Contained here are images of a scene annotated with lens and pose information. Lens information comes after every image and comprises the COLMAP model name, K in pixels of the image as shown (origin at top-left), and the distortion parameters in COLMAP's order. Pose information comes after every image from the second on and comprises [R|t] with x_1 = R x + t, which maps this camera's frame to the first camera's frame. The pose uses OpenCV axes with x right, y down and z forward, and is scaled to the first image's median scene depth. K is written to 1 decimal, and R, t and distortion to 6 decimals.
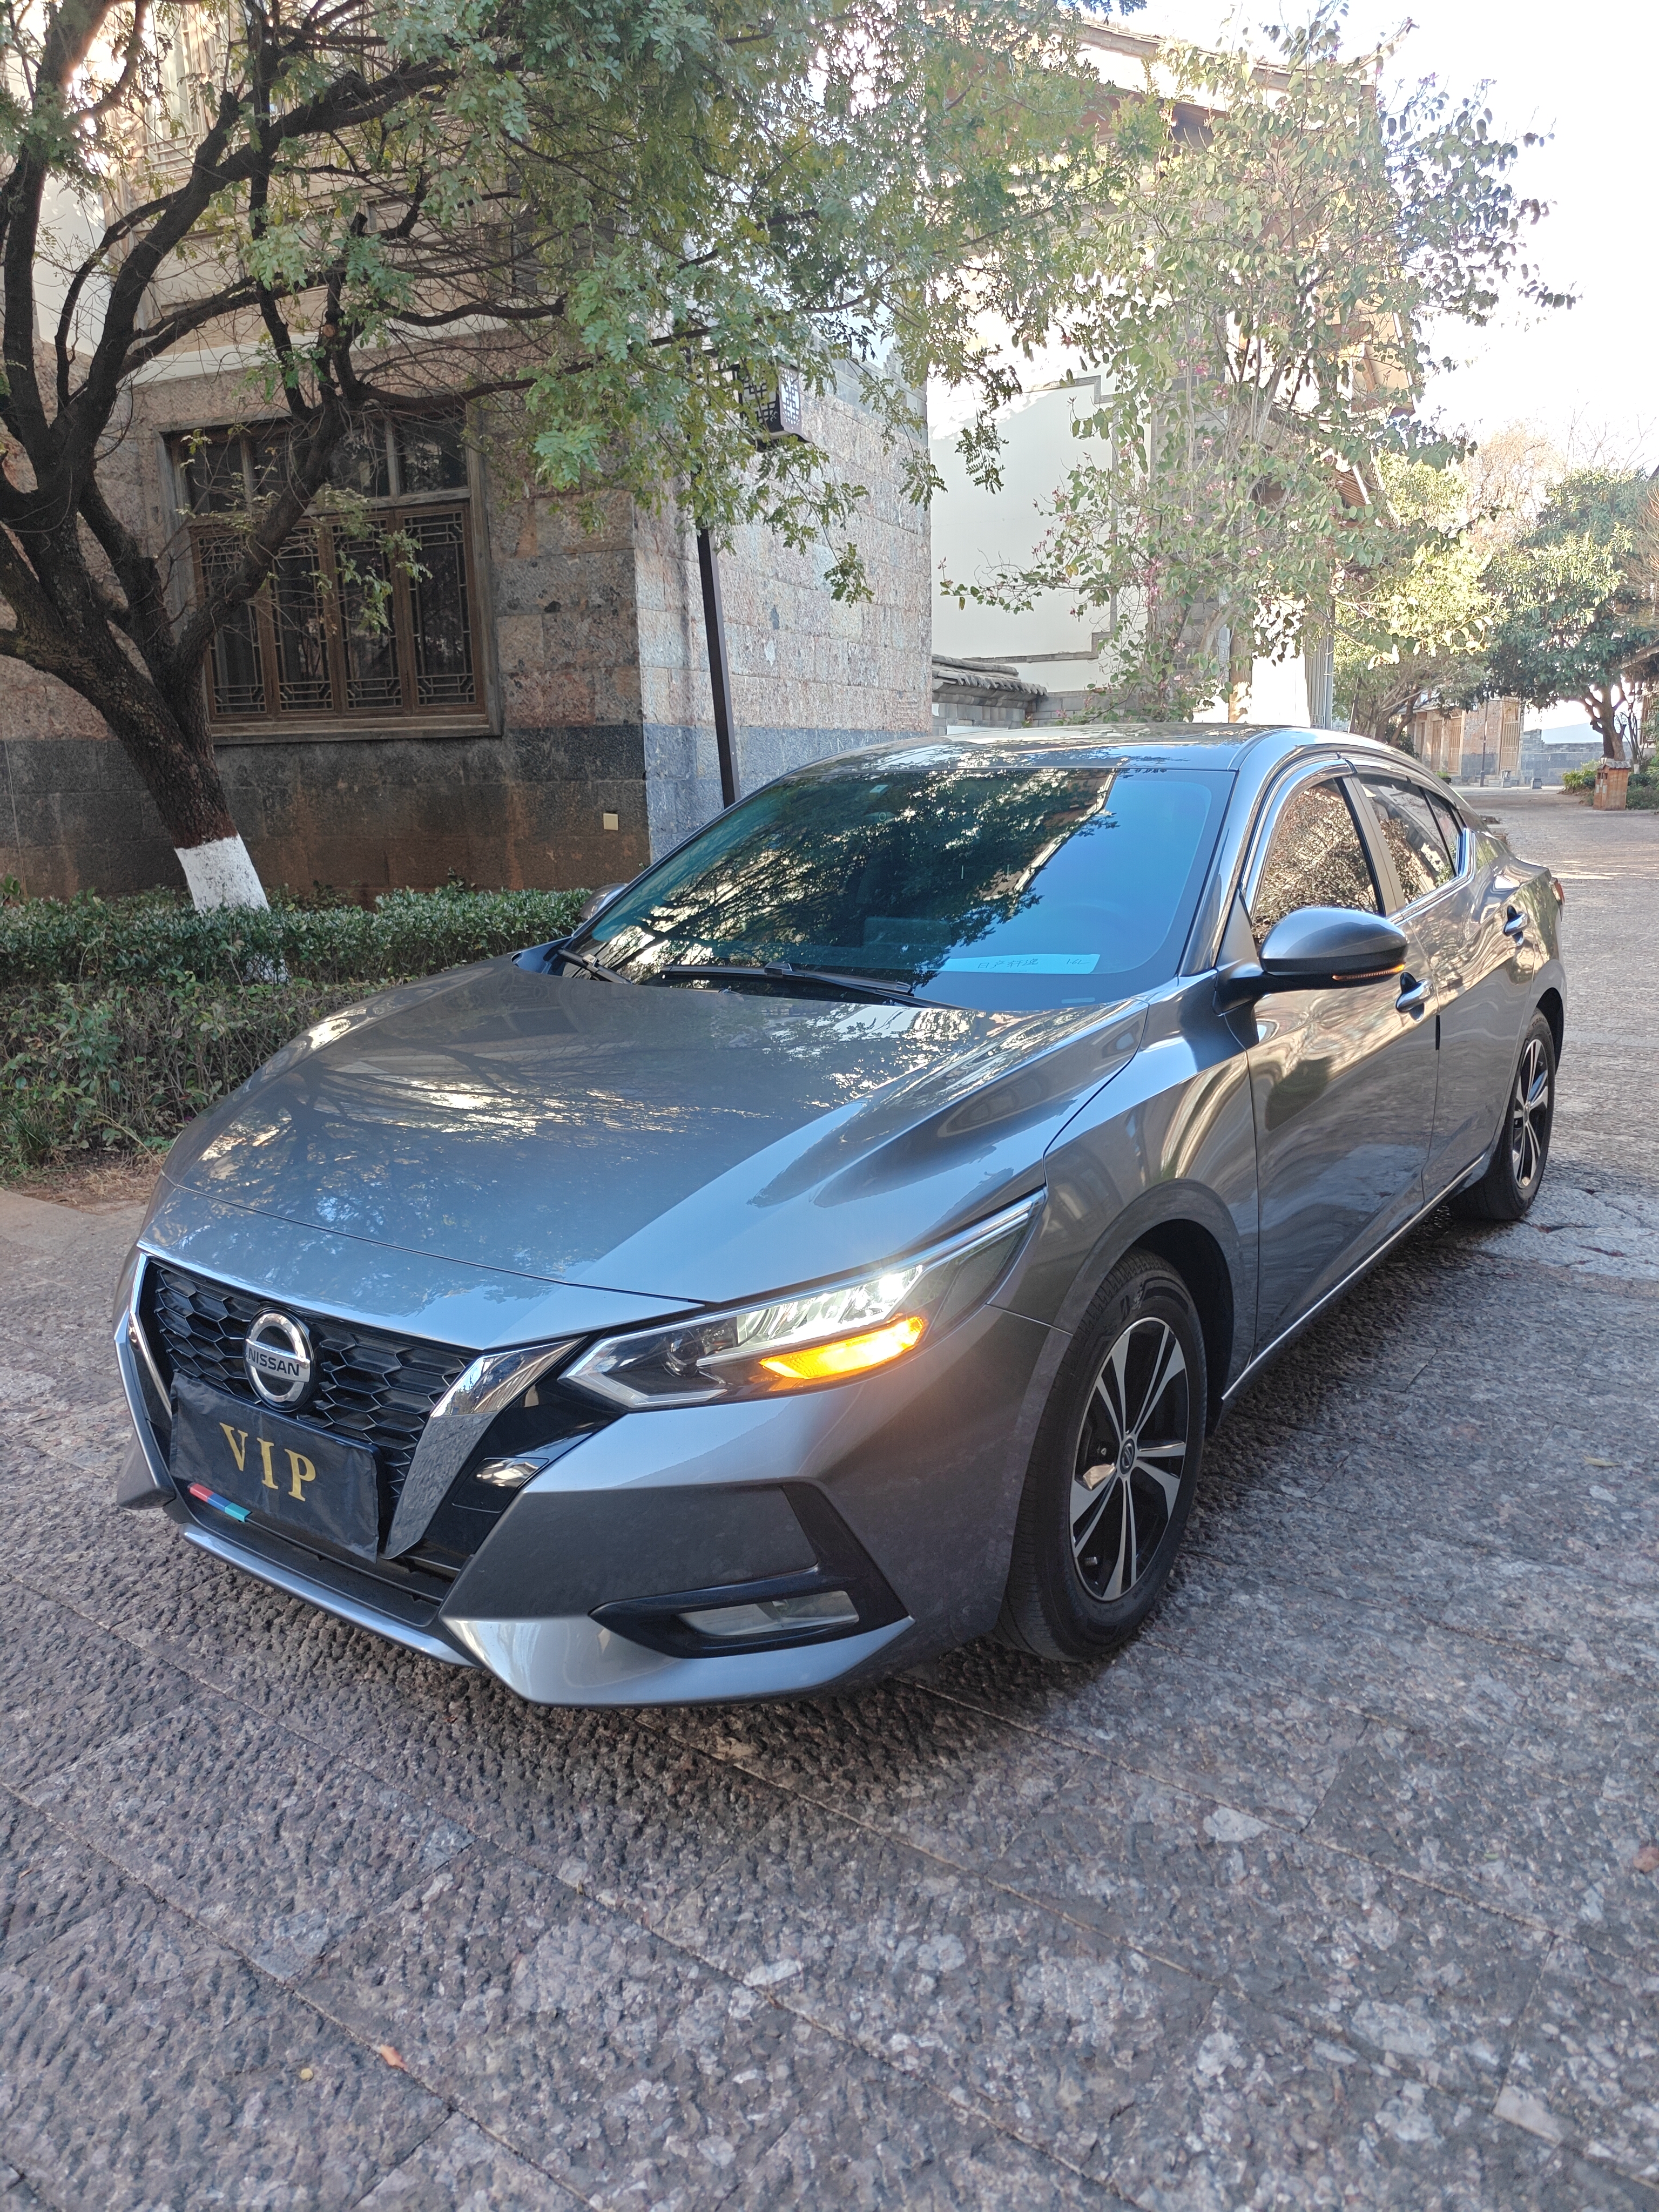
lens RADIAL K [[1533.7, 0, 832.9], [0, 1533.7, 1111.1], [0, 0, 1]] dist [0.003341, 0.008117]
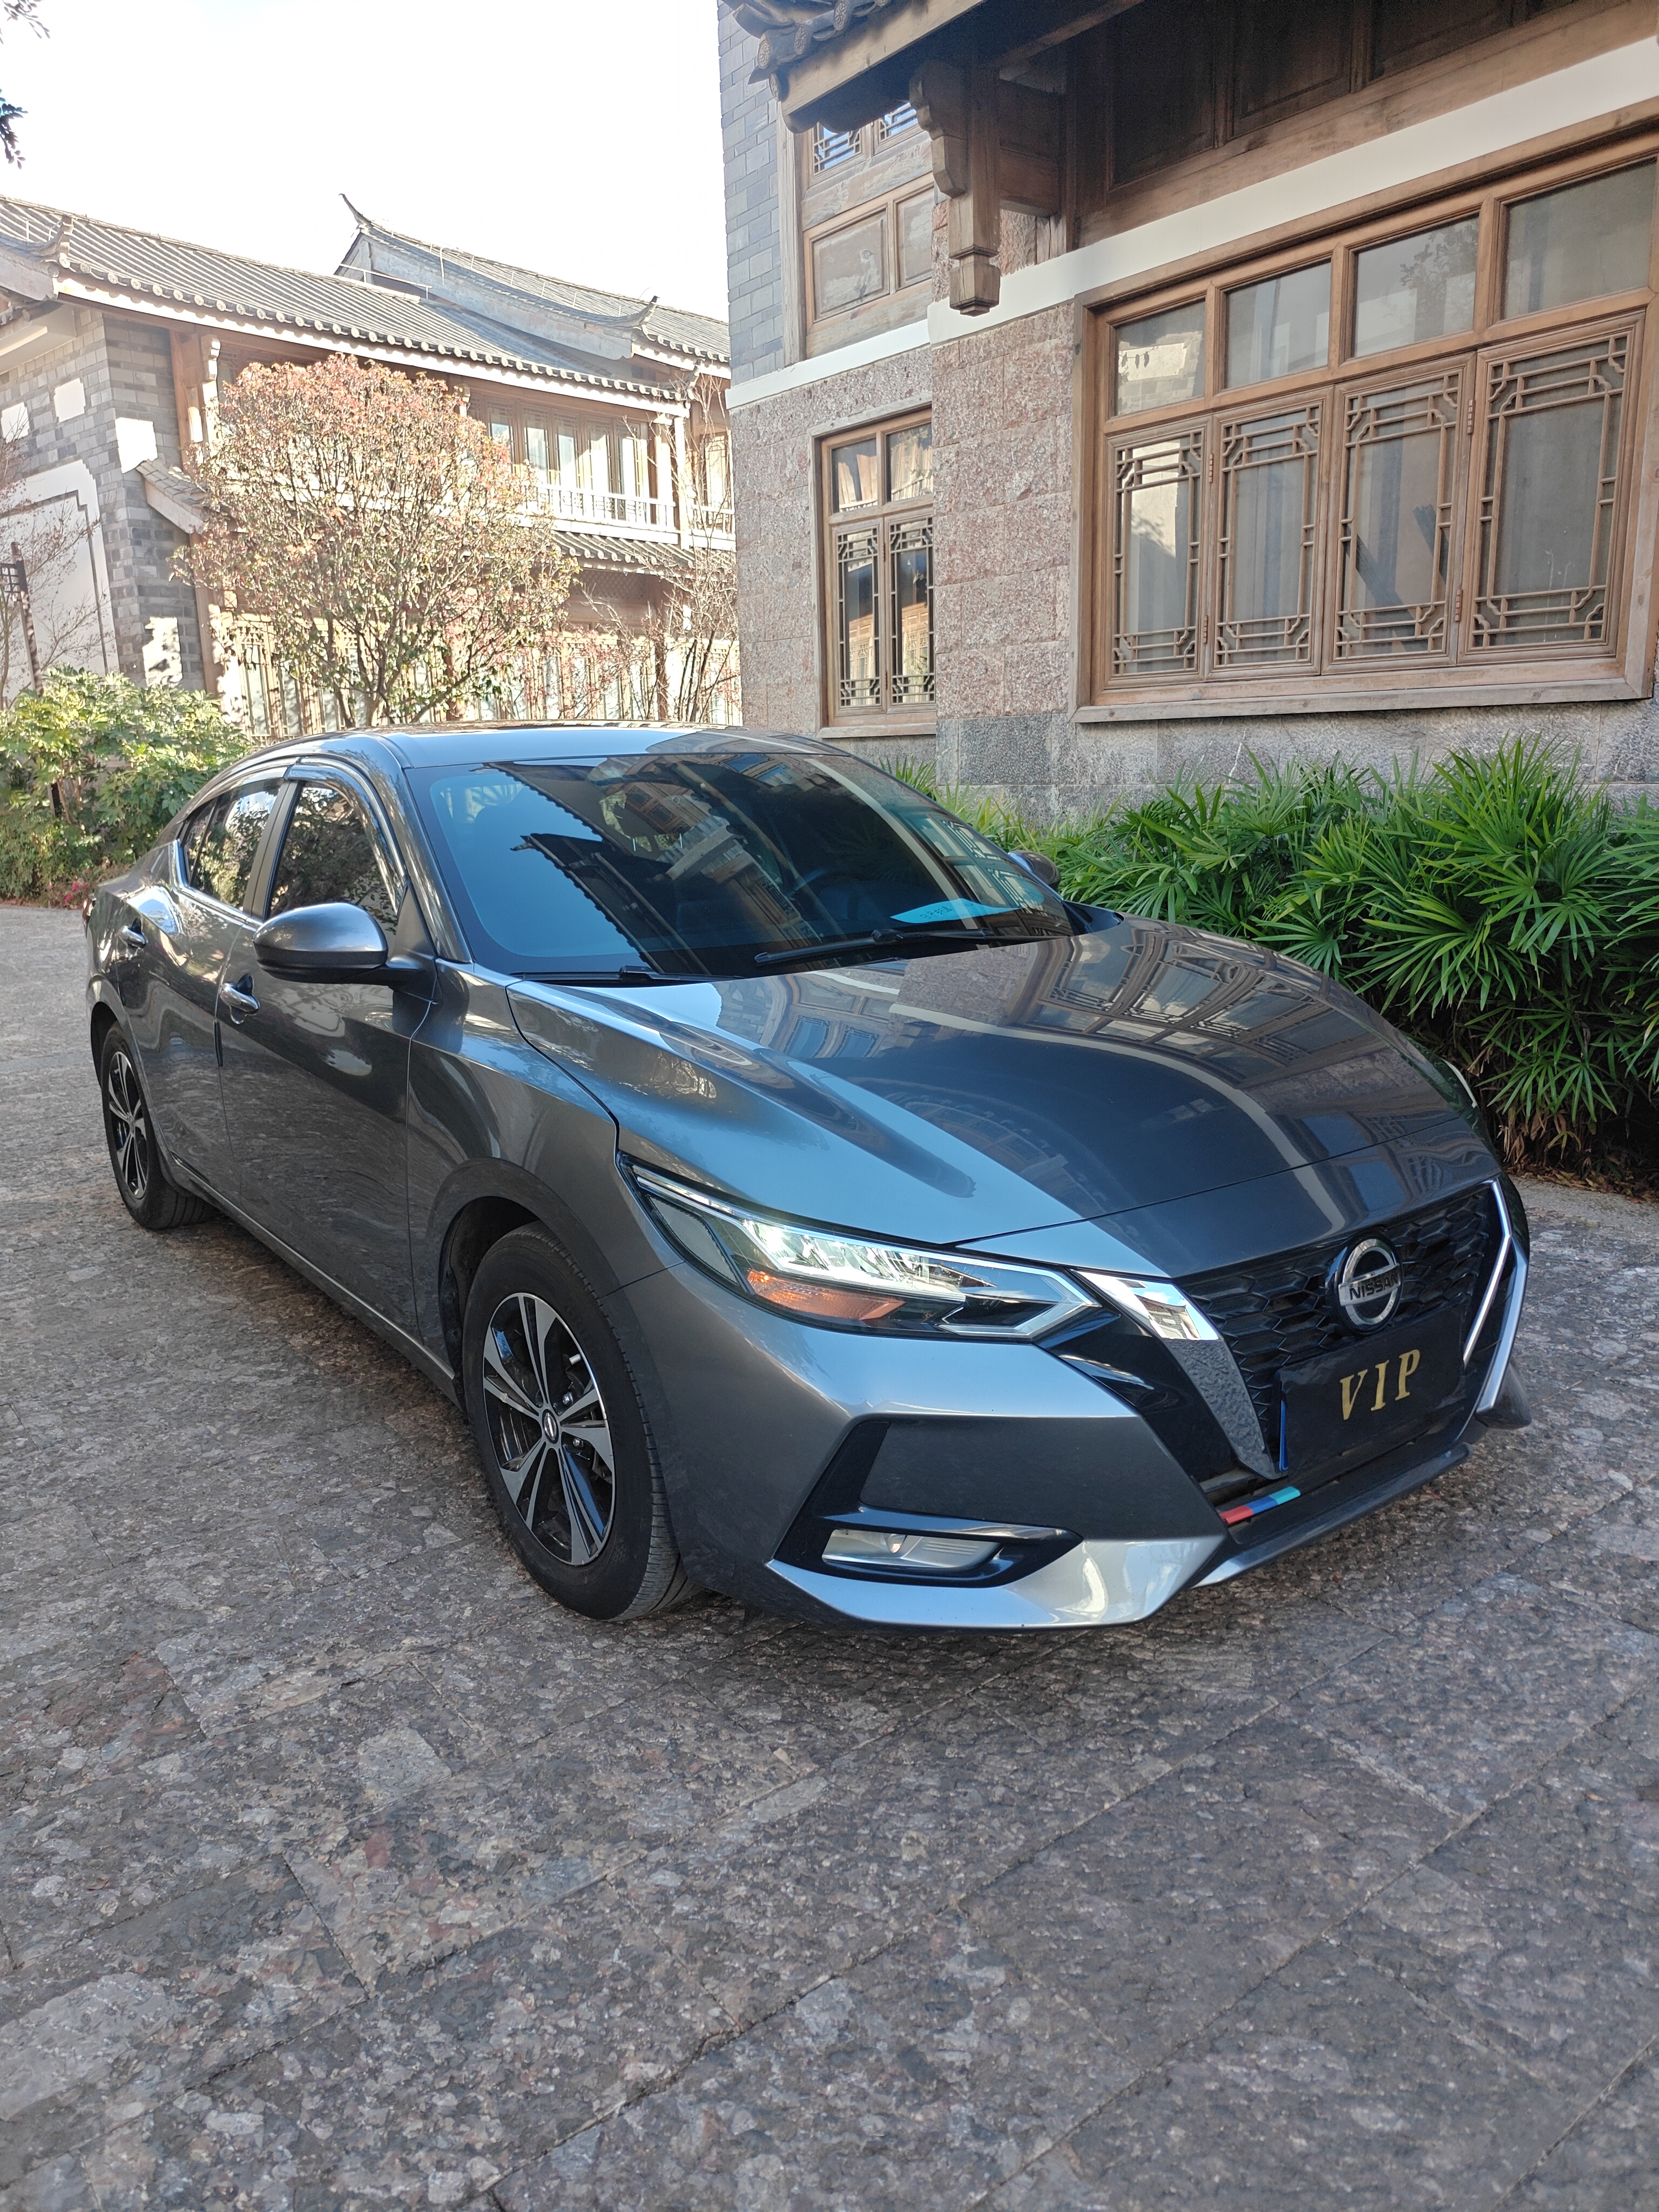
lens RADIAL K [[1533.7, 0, 812.9], [0, 1533.7, 1105.4], [0, 0, 1]] dist [0.003341, 0.008117]
pose [[0.303753, -0.197972, 0.931956, -1.356879], [0.231144, 0.964263, 0.129498, -0.167001], [-0.924287, 0.176080, 0.338658, 0.935681]]
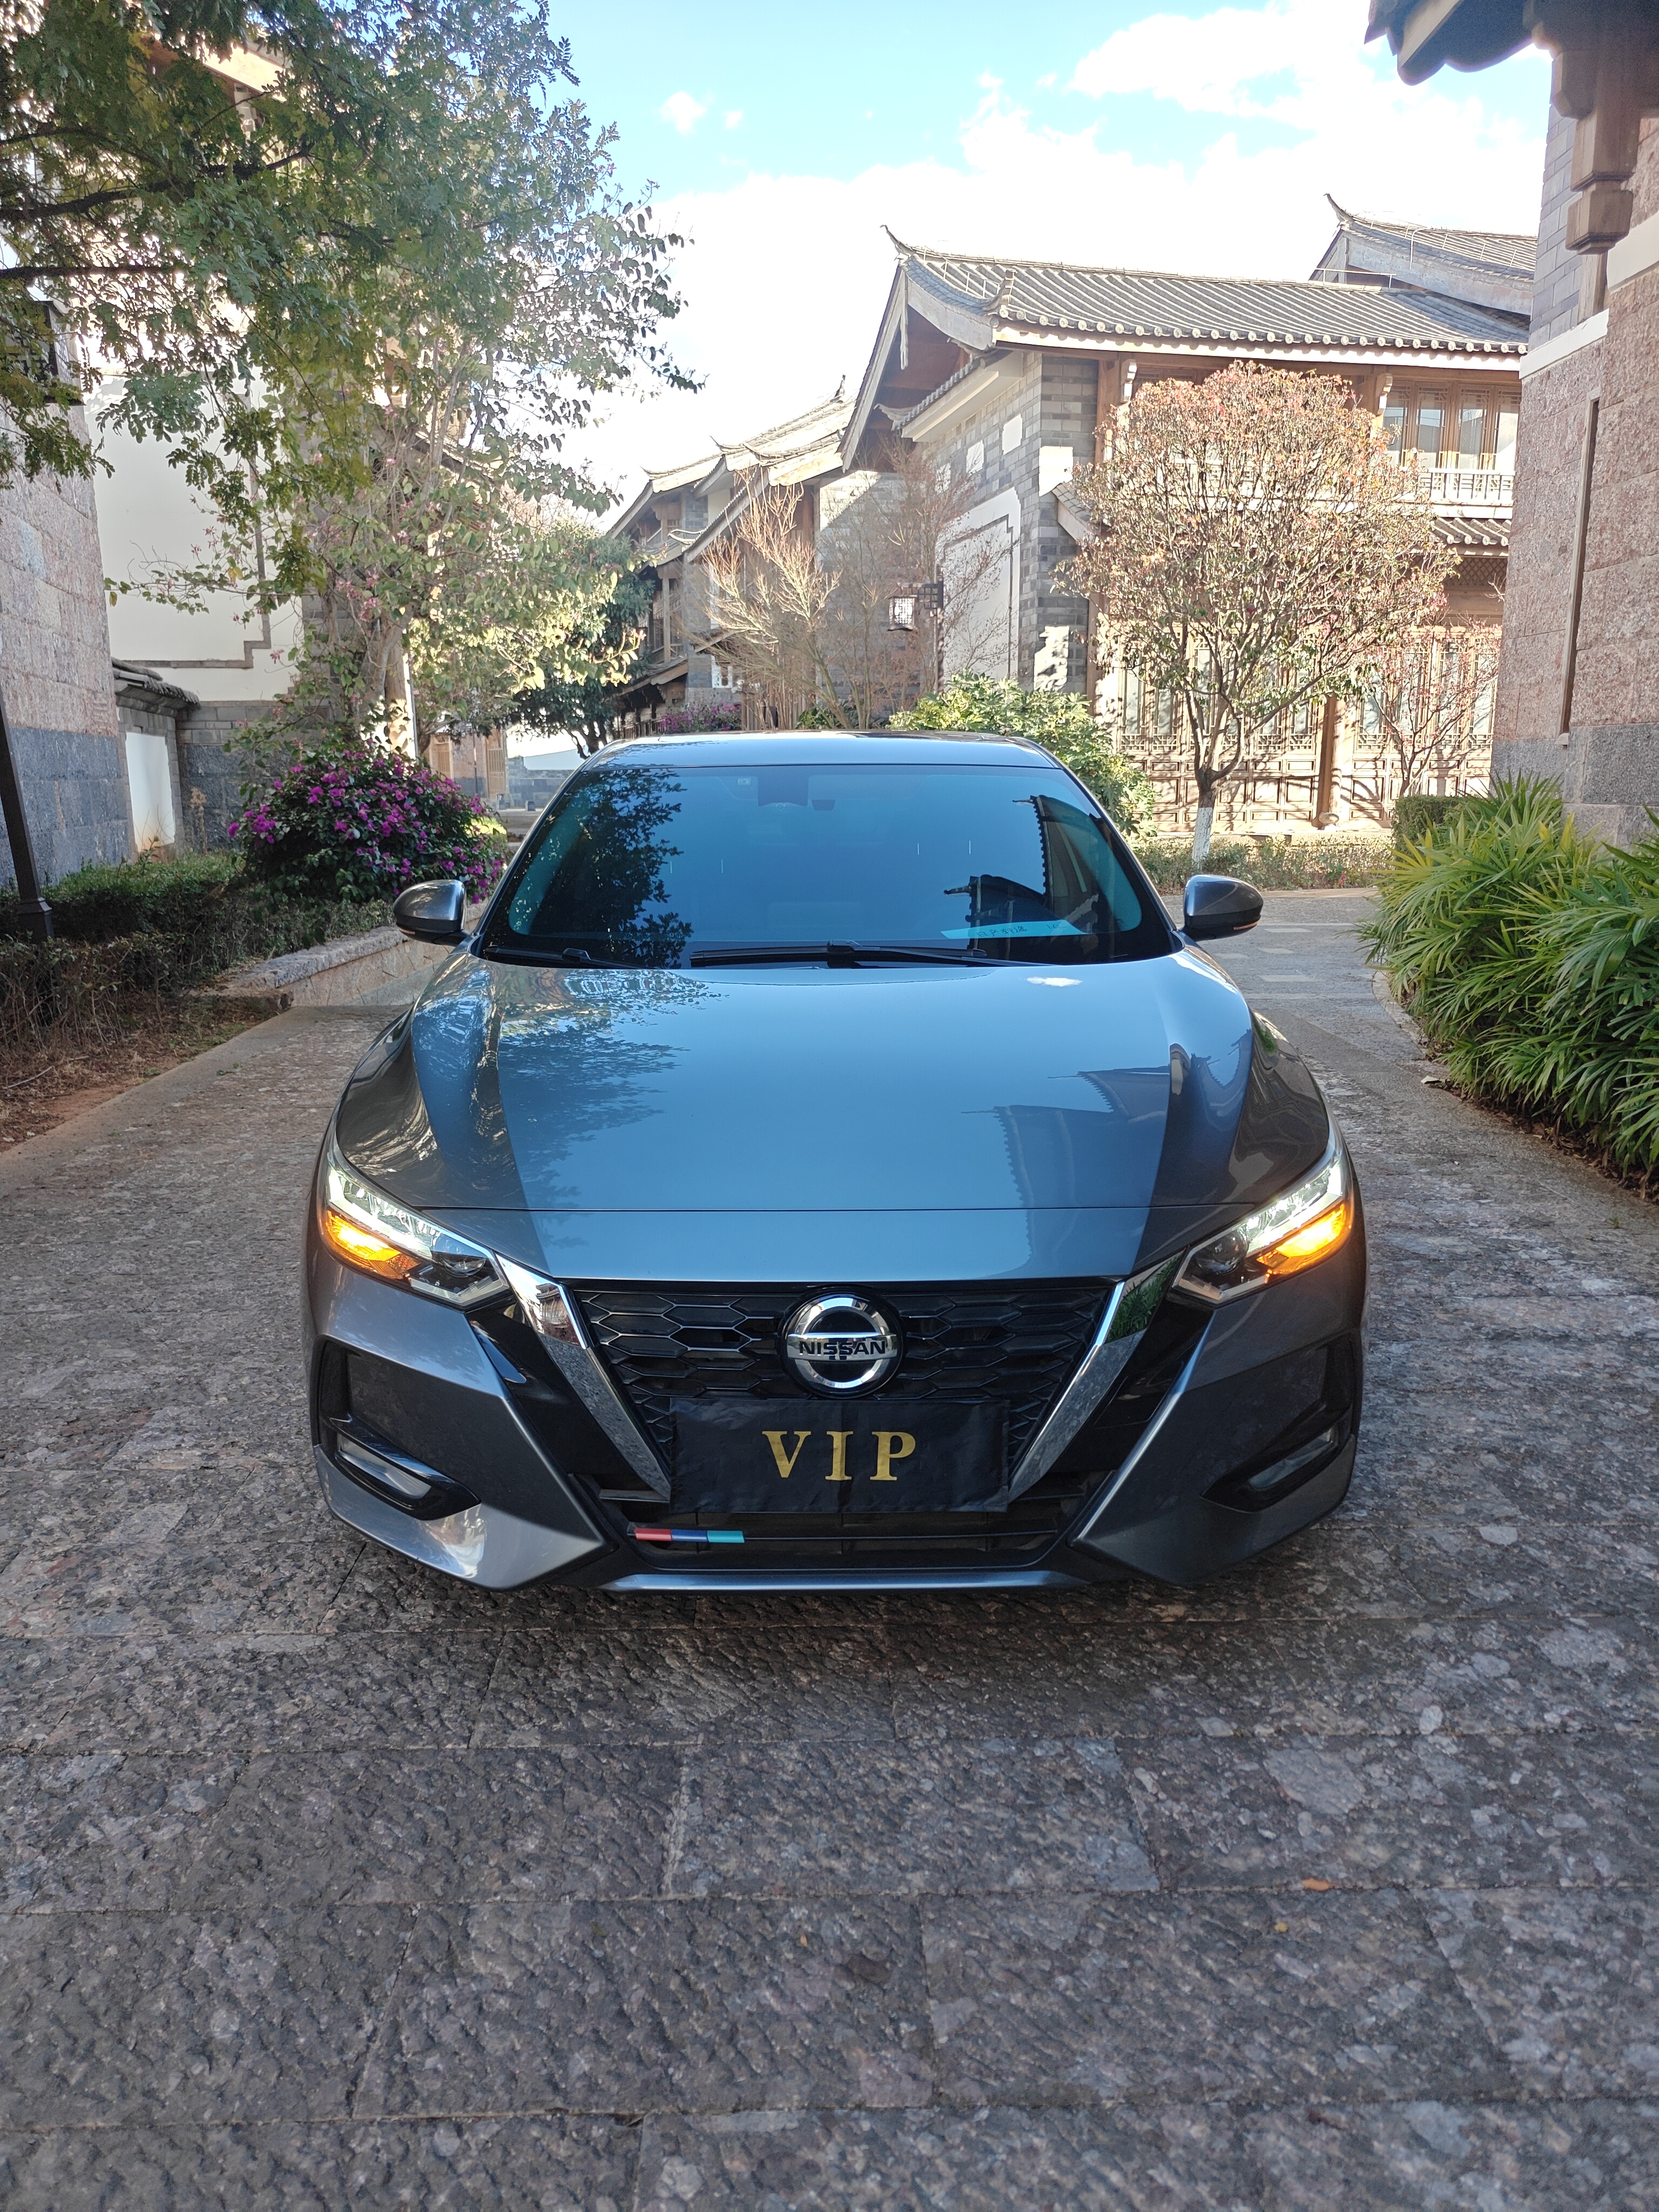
lens RADIAL K [[1533.7, 0, 815.2], [0, 1533.7, 1099.0], [0, 0, 1]] dist [0.003341, 0.008117]
pose [[0.804219, -0.106213, 0.584765, -0.886179], [0.118962, 0.992758, 0.016712, -0.010003], [-0.582305, 0.056124, 0.811031, 0.208659]]
